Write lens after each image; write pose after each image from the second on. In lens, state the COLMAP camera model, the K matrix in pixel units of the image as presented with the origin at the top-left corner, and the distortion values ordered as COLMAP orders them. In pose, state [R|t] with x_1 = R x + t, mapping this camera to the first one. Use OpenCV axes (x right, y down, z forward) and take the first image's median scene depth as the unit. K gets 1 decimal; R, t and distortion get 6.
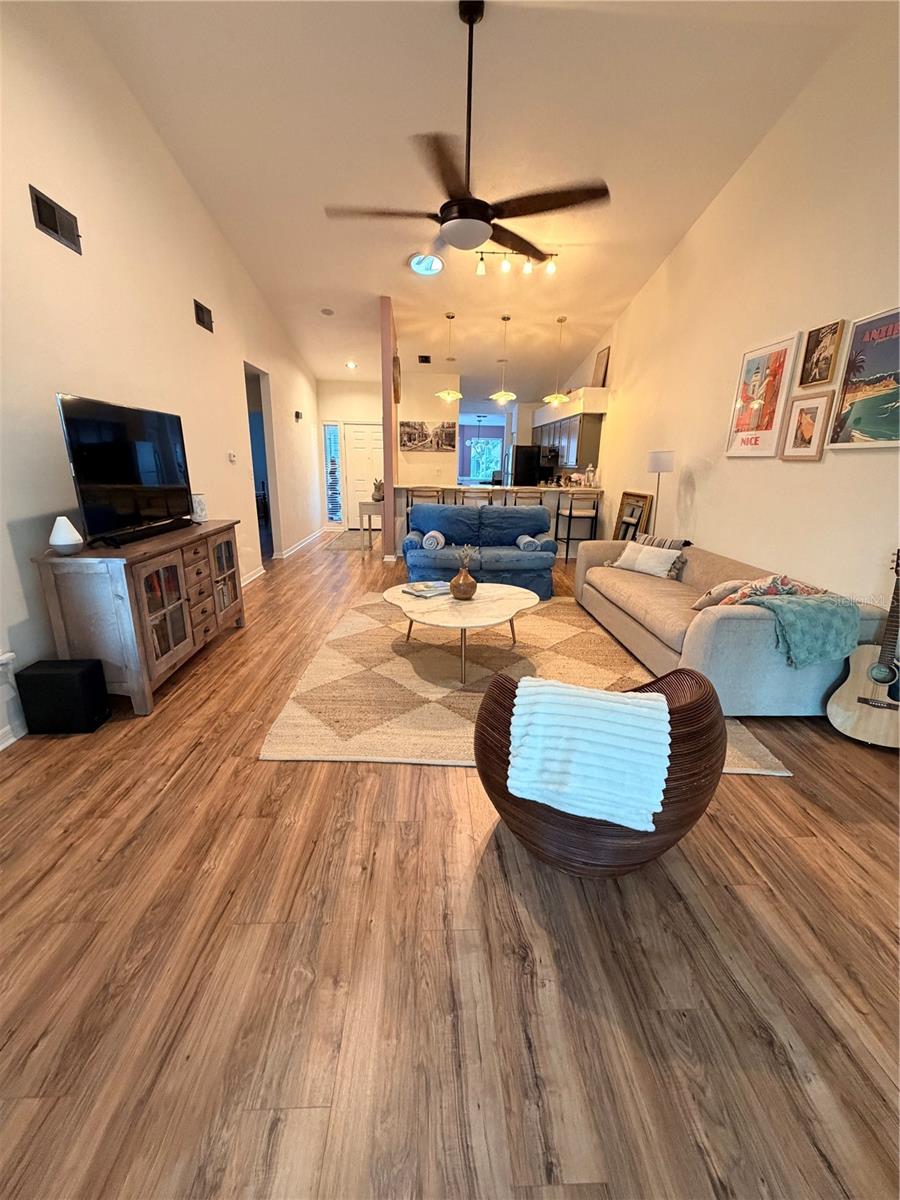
lens RADIAL K [[479.4, 0, 448.9], [0, 479.4, 597.7], [0, 0, 1]] dist [-0.001076, -0.000014]
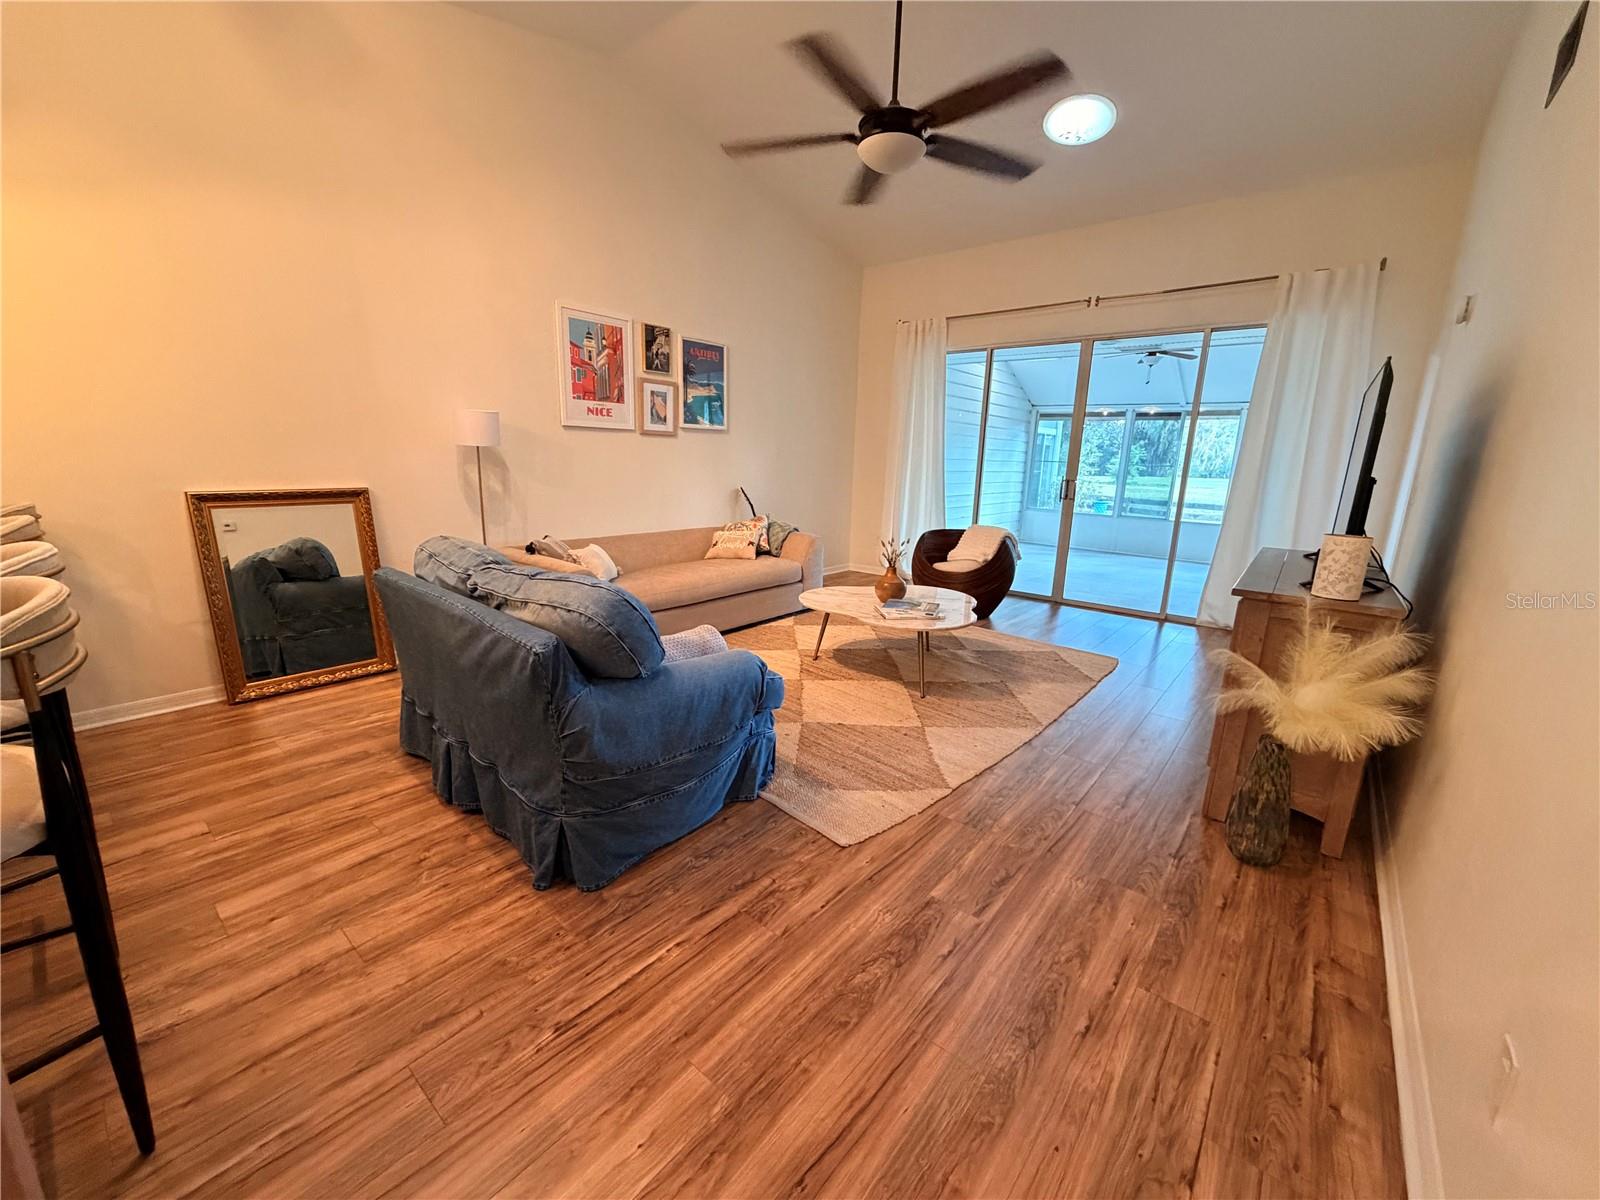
lens RADIAL K [[637.8, 0, 796.6], [0, 637.8, 601.6], [0, 0, 1]] dist [-0.000042, 0.000190]
pose [[-0.741568, -0.188281, 0.643915, -0.566257], [0.144949, 0.892174, 0.427803, -0.499396], [-0.655032, 0.410580, -0.634317, 1.786527]]
